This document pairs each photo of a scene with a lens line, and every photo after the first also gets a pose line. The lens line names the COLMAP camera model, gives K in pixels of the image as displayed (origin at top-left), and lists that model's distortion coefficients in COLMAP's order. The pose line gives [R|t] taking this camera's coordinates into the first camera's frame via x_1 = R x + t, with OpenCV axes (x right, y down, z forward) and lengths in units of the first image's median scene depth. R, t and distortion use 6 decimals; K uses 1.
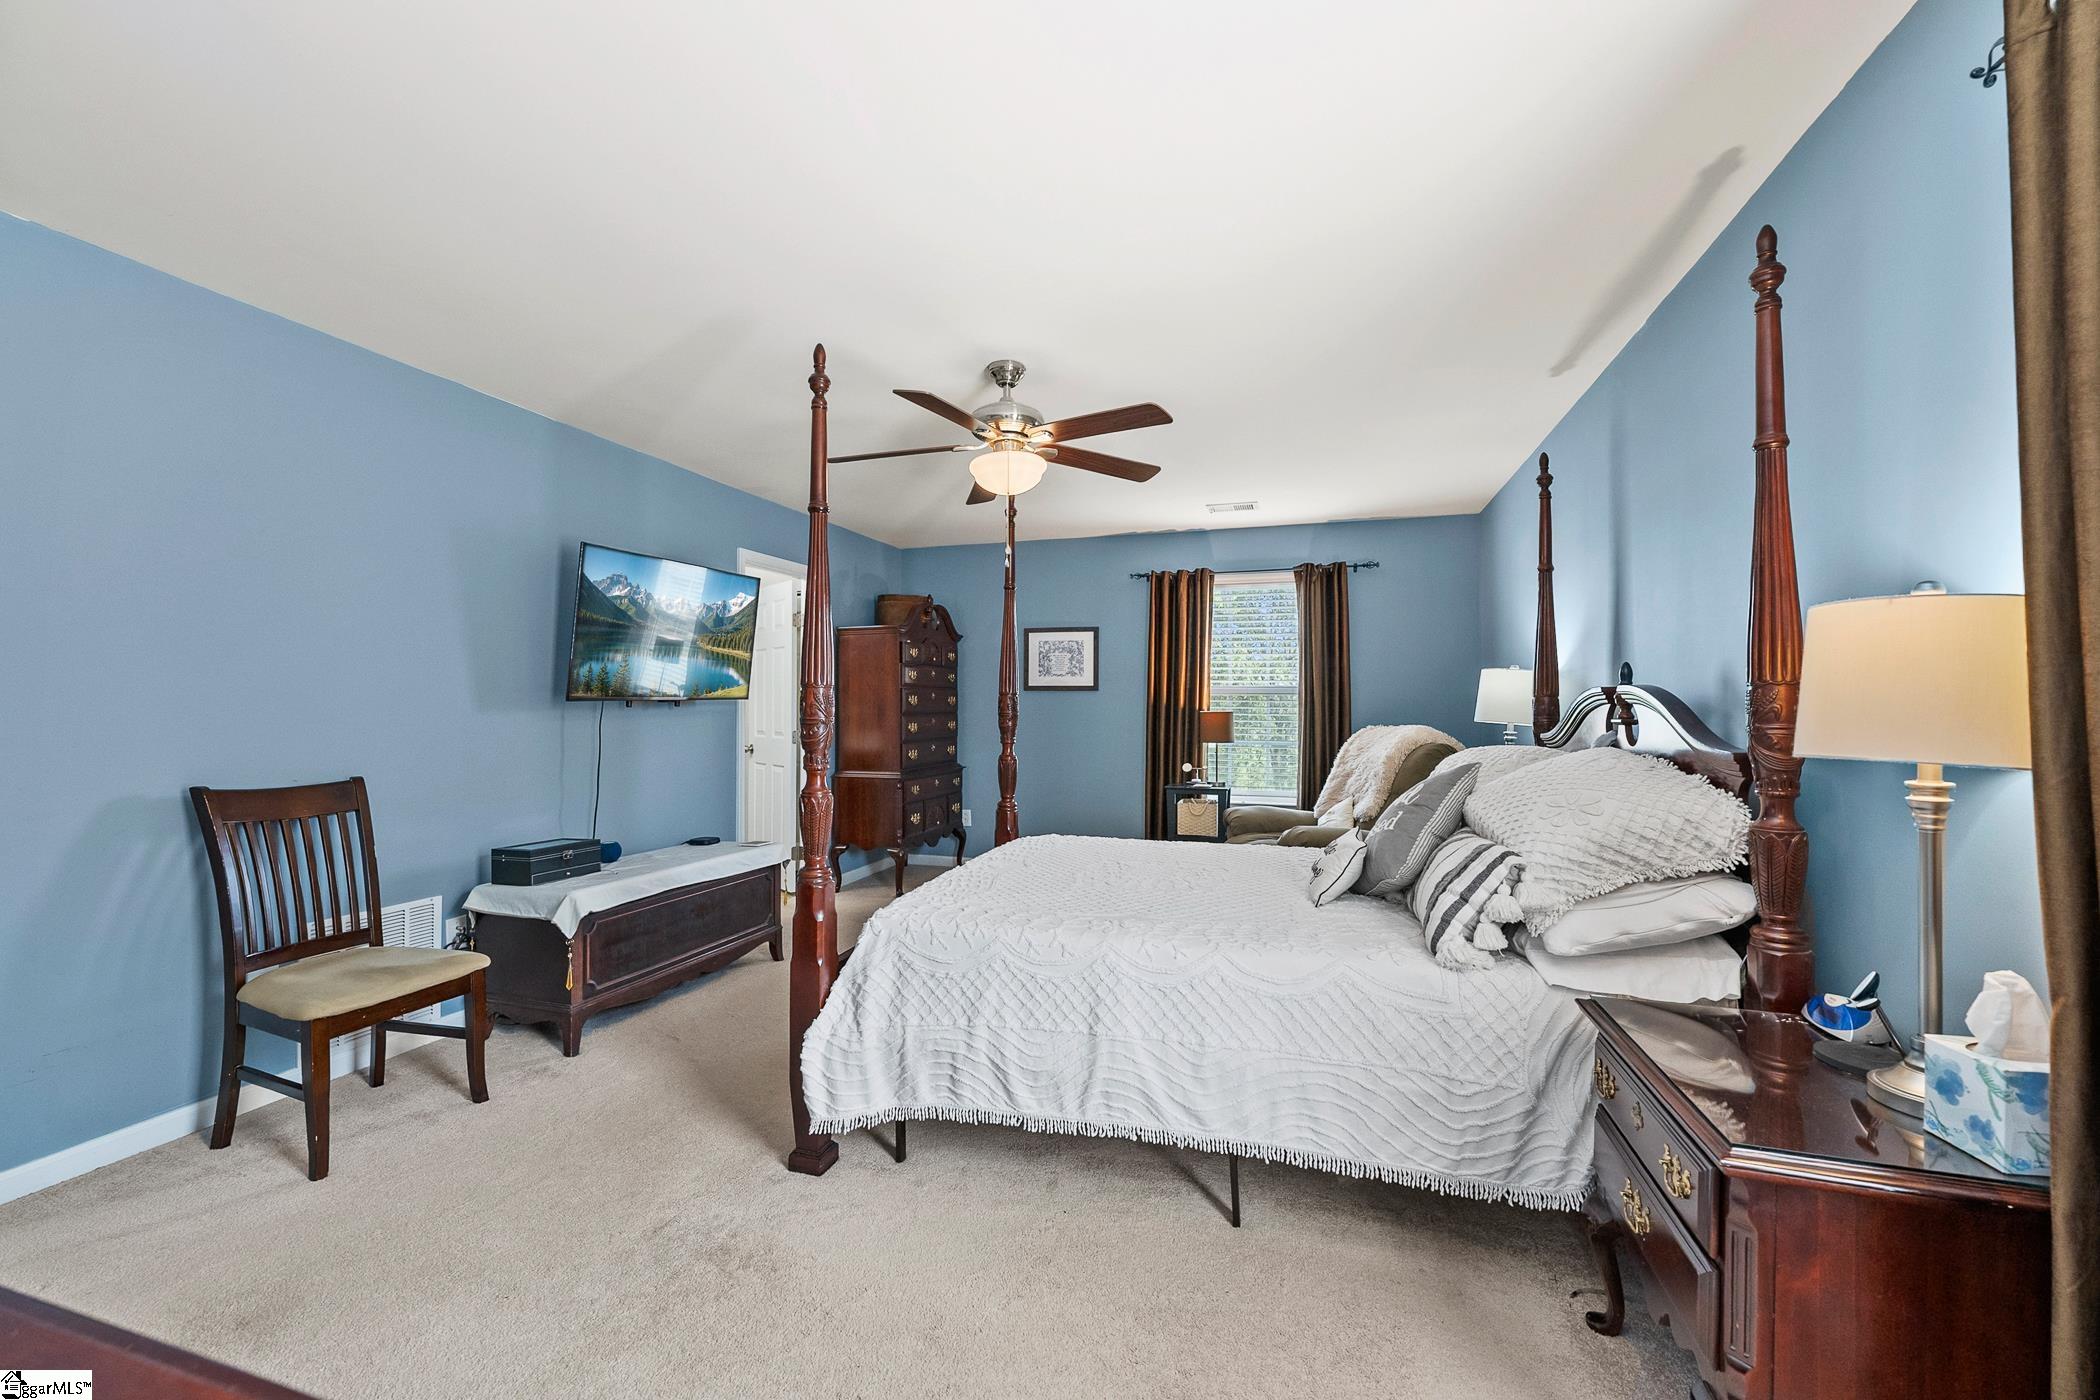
lens RADIAL K [[839.2, 0, 1047.4], [0, 839.2, 695.1], [0, 0, 1]] dist [-0.000291, 0.000109]
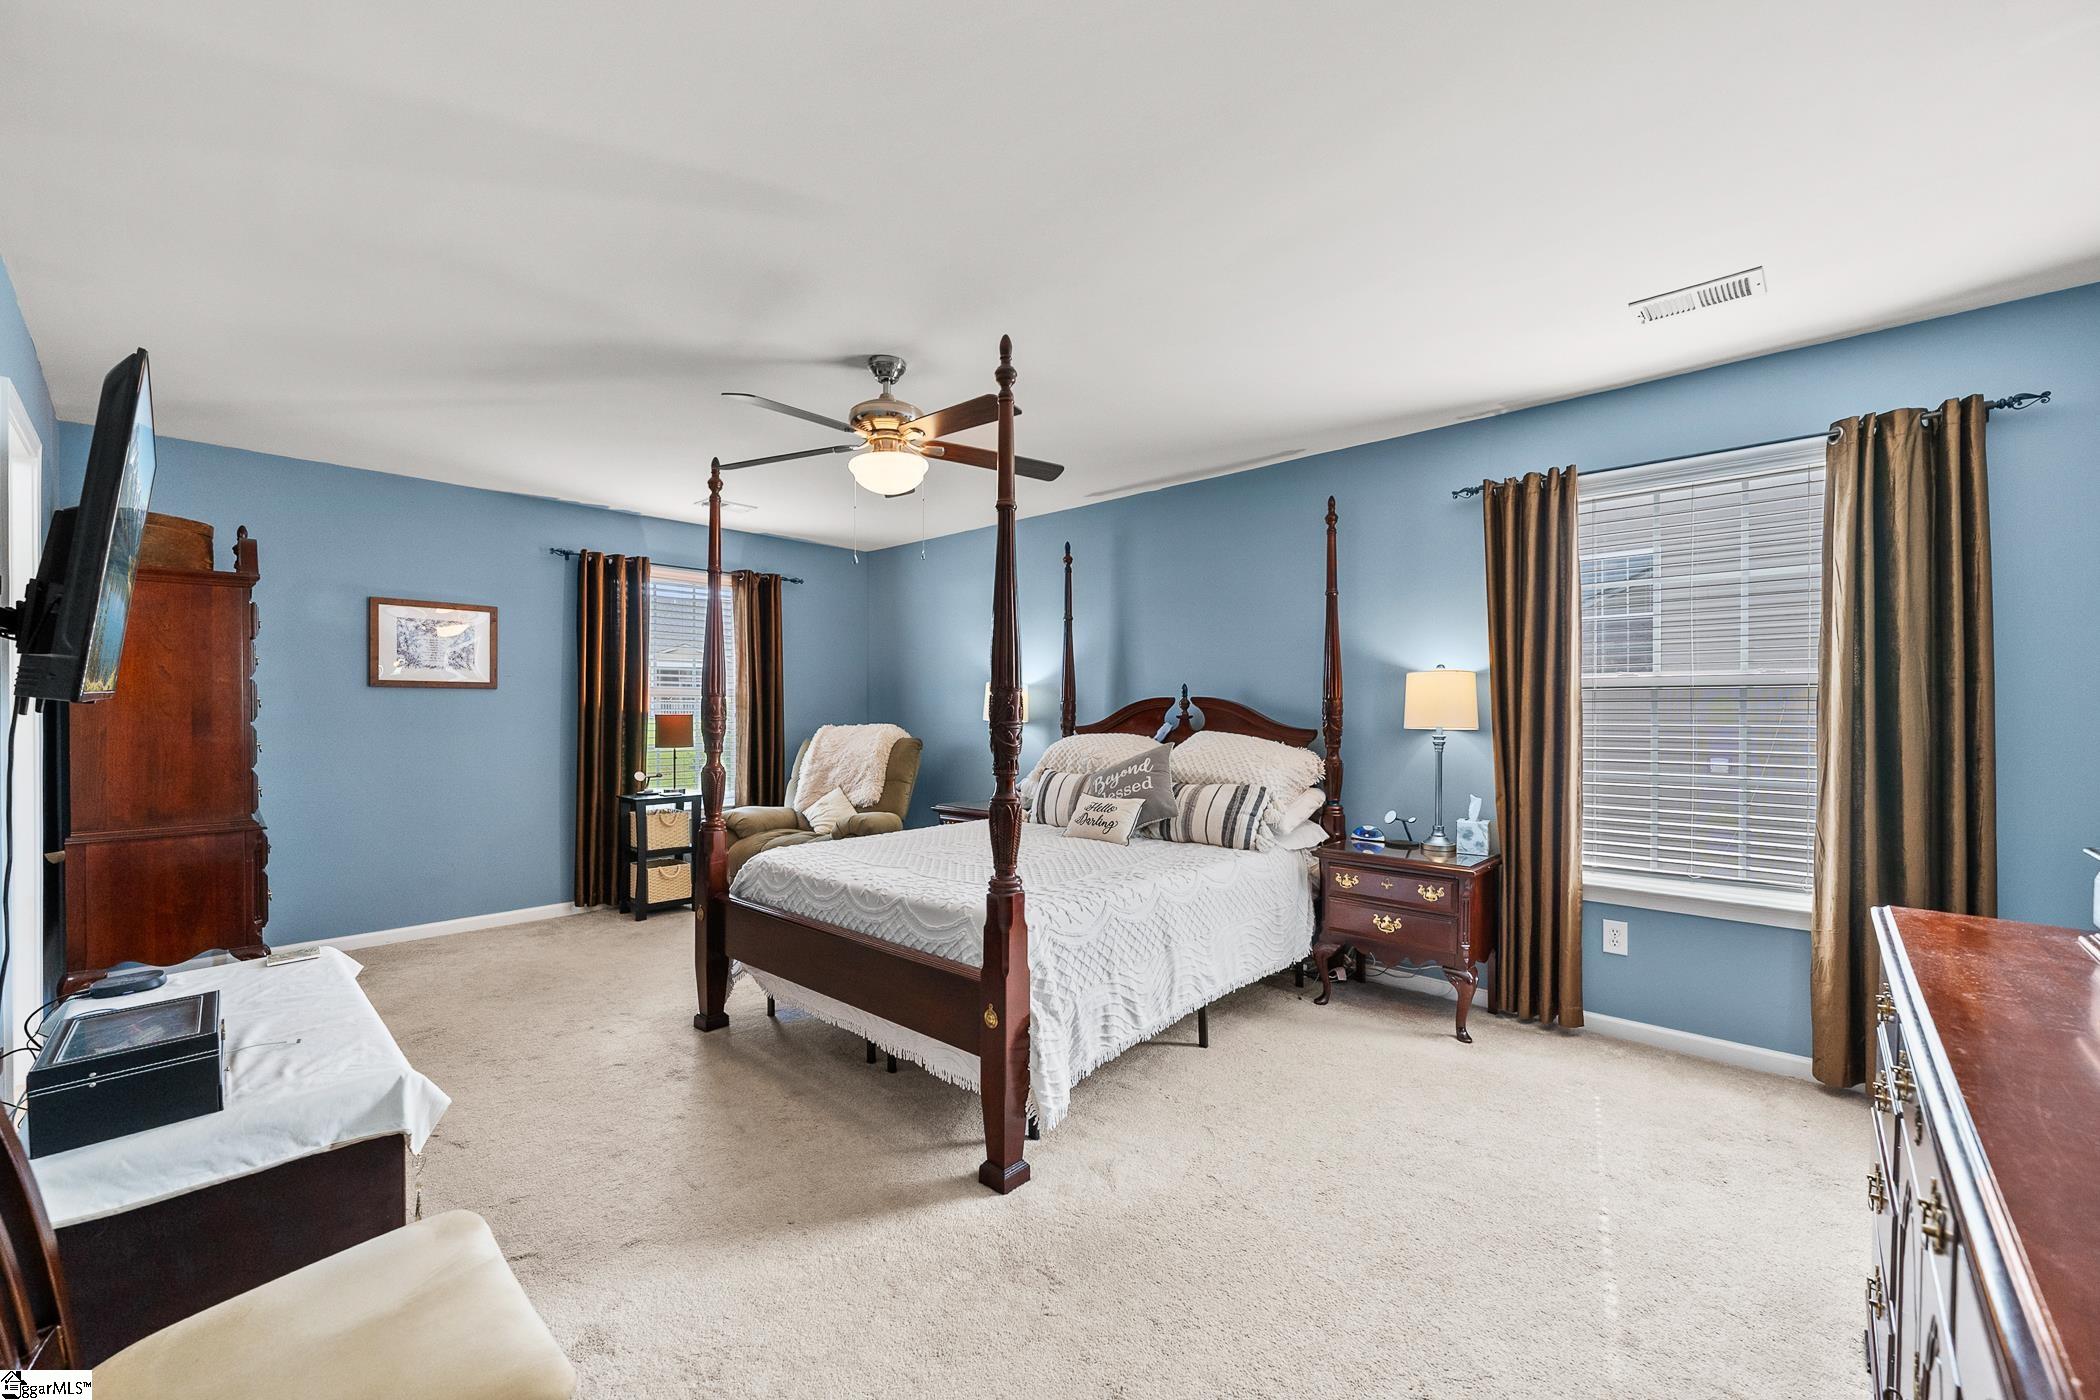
lens RADIAL K [[839.2, 0, 1041.1], [0, 839.2, 715.5], [0, 0, 1]] dist [-0.000291, 0.000109]
pose [[0.426185, -0.010955, 0.904570, -0.698763], [-0.011555, 0.999779, 0.017552, -0.000185], [-0.904562, -0.017933, 0.425964, 0.337308]]
